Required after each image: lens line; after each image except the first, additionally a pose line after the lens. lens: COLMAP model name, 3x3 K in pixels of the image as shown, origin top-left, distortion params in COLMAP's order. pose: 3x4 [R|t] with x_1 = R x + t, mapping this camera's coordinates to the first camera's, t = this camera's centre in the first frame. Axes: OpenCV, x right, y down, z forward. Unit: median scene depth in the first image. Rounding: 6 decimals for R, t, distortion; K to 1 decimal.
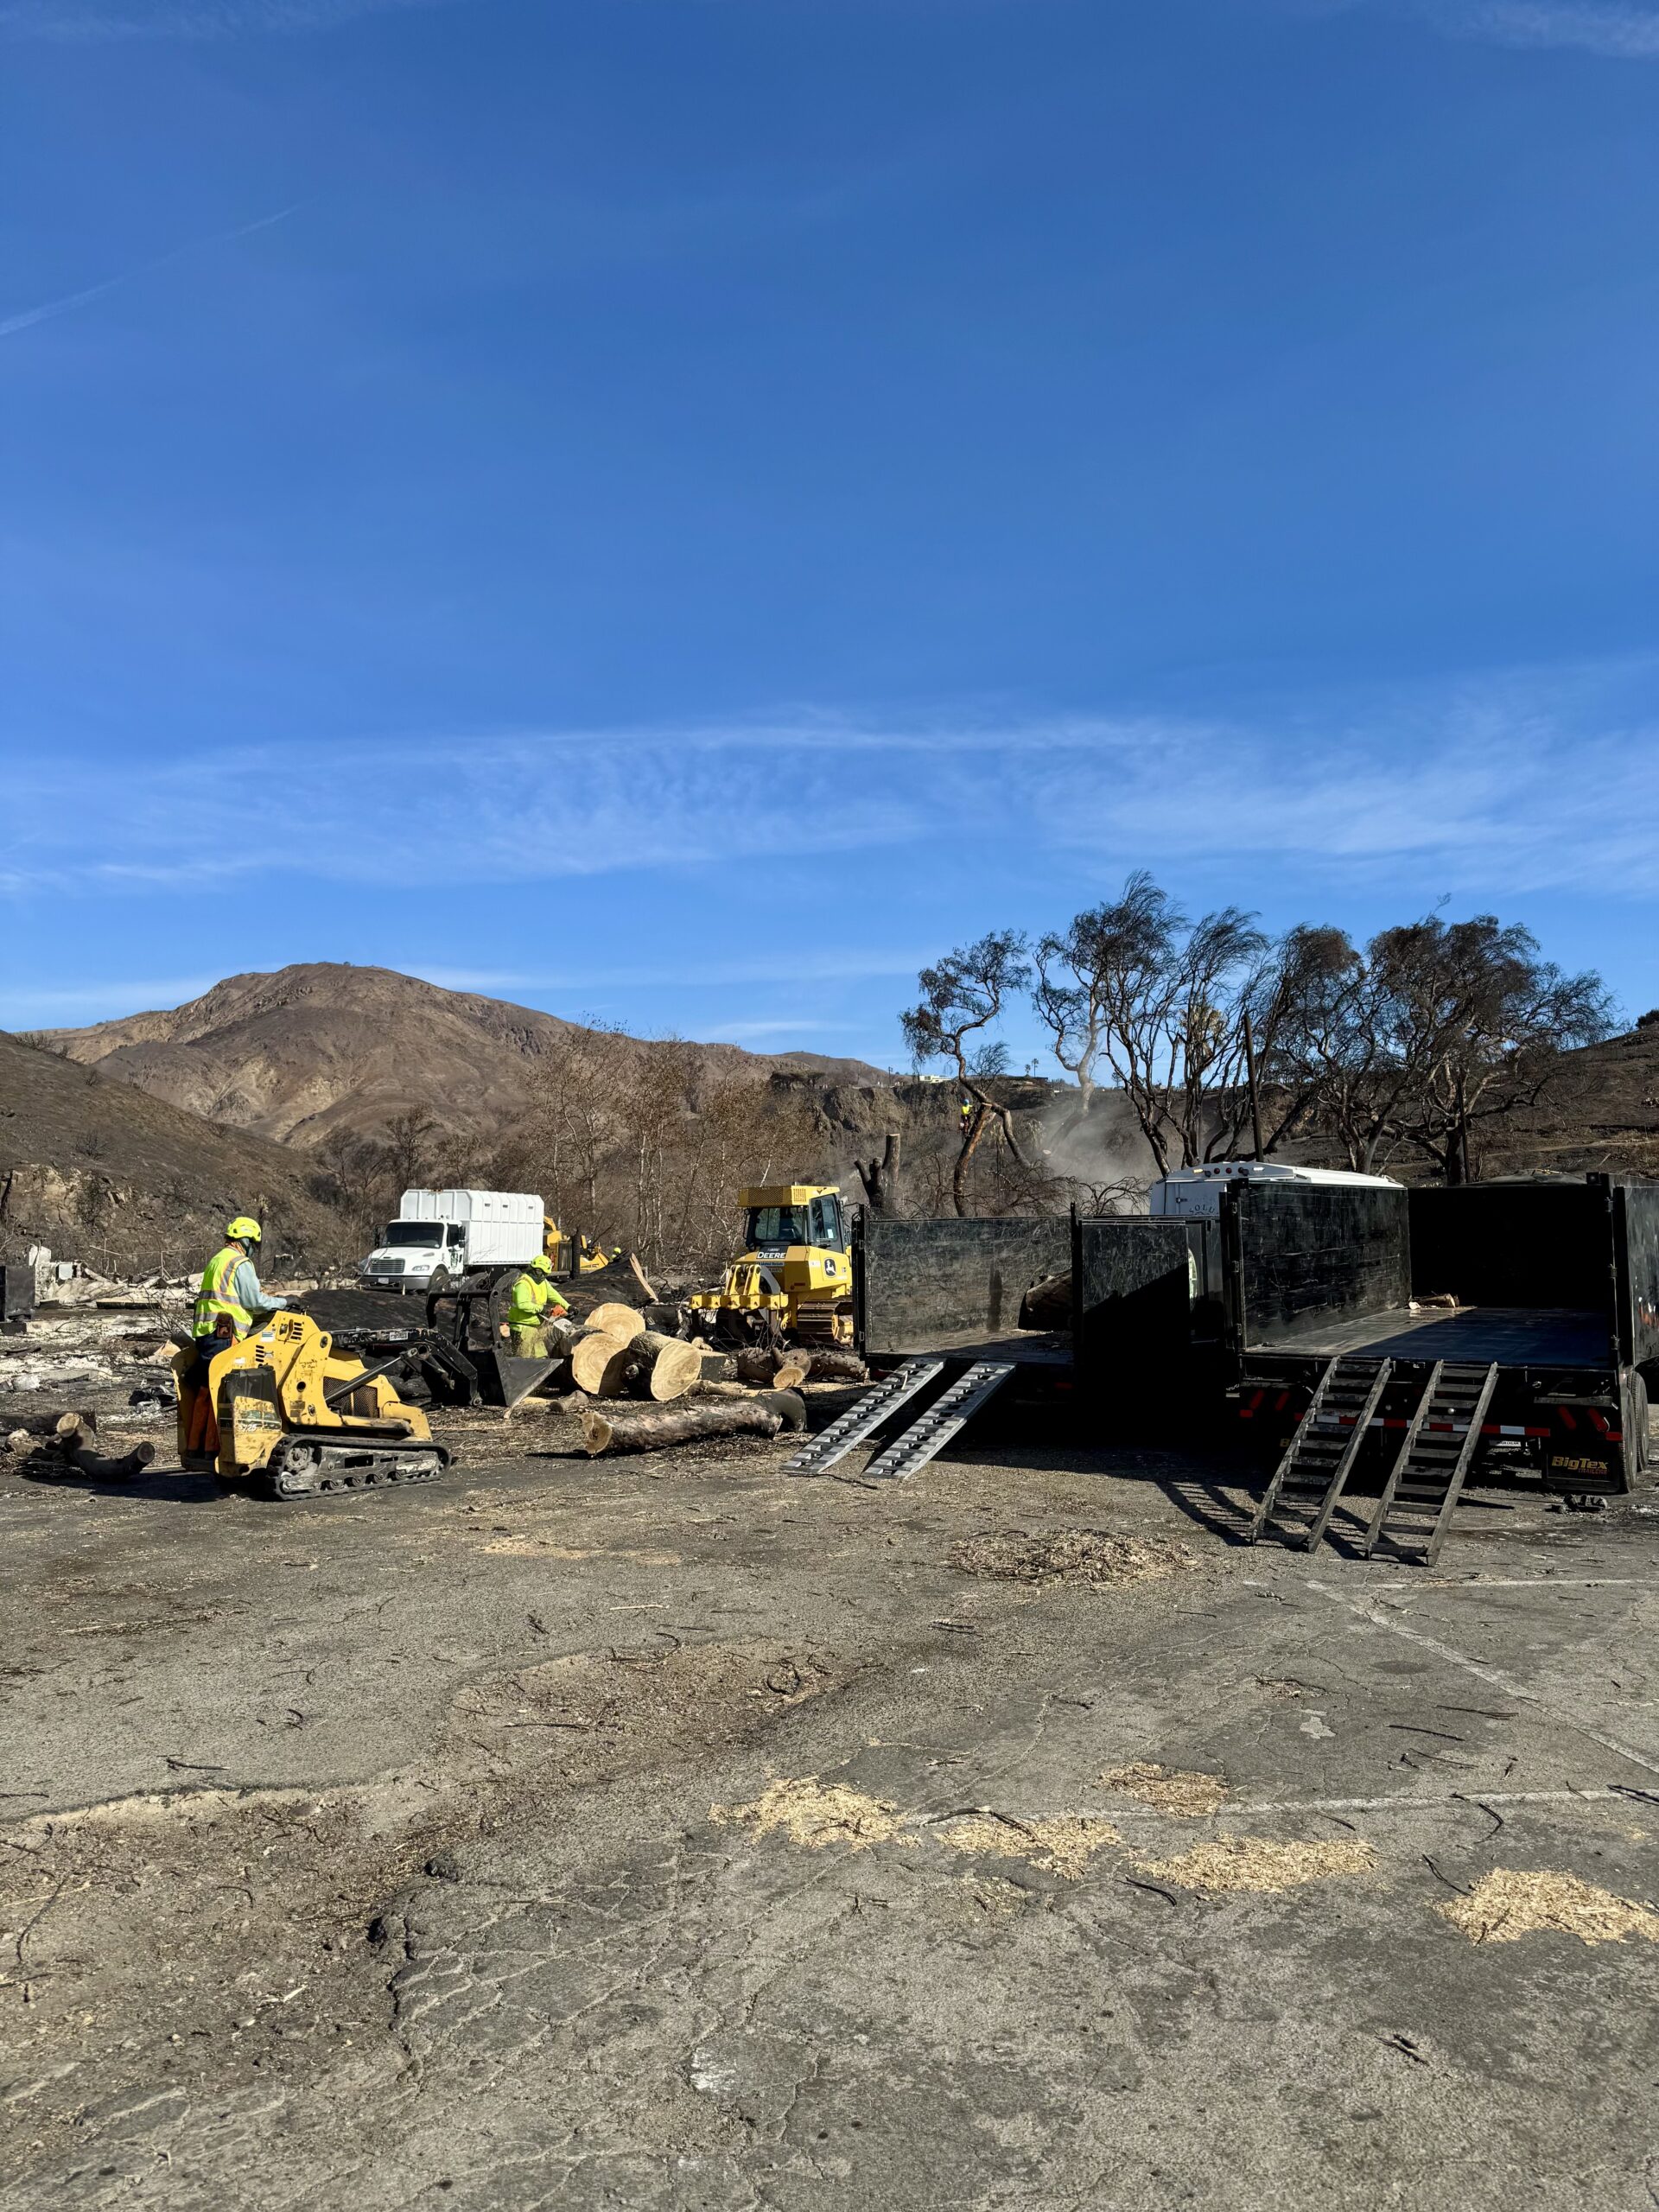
lens RADIAL K [[1624.8, 0, 827.0], [0, 1624.8, 1109.8], [0, 0, 1]] dist [0.013065, -0.009065]
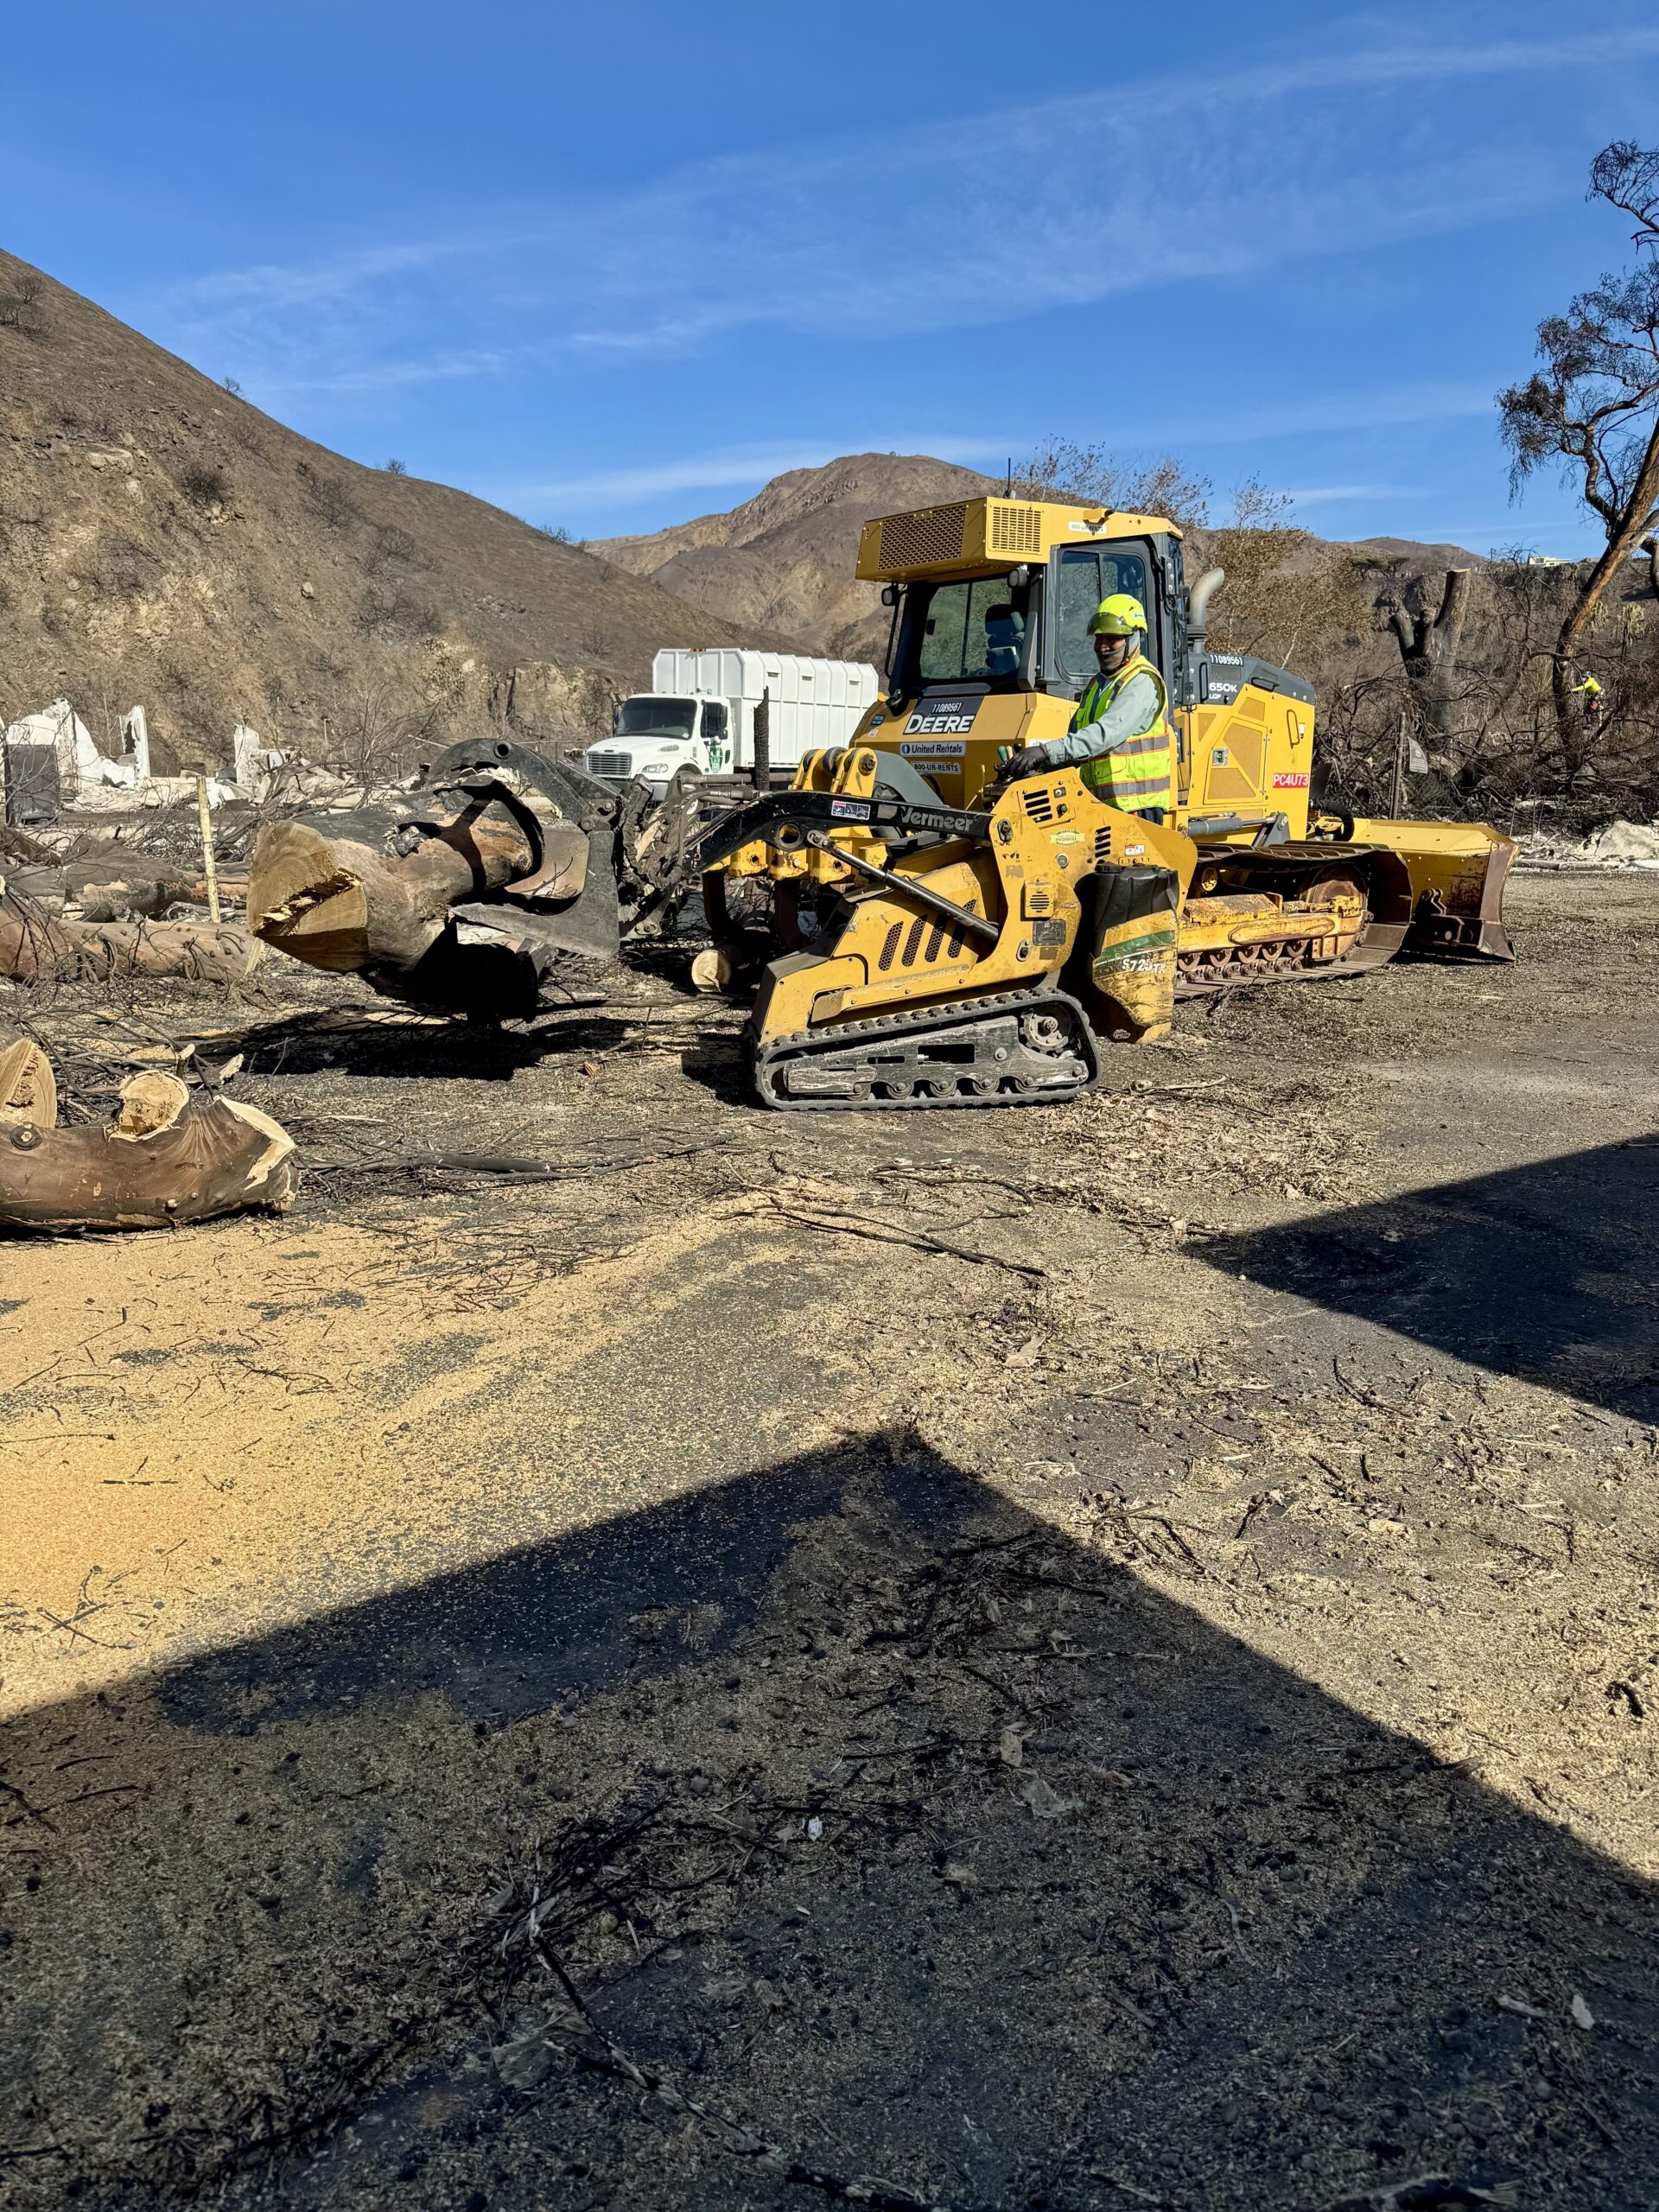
lens RADIAL K [[1624.8, 0, 835.2], [0, 1624.8, 1112.6], [0, 0, 1]] dist [0.013065, -0.009065]
pose [[0.946257, 0.086511, -0.311630, 0.009150], [0.007971, 0.957029, 0.289882, 0.010560], [0.323317, -0.276787, 0.904906, 0.101859]]
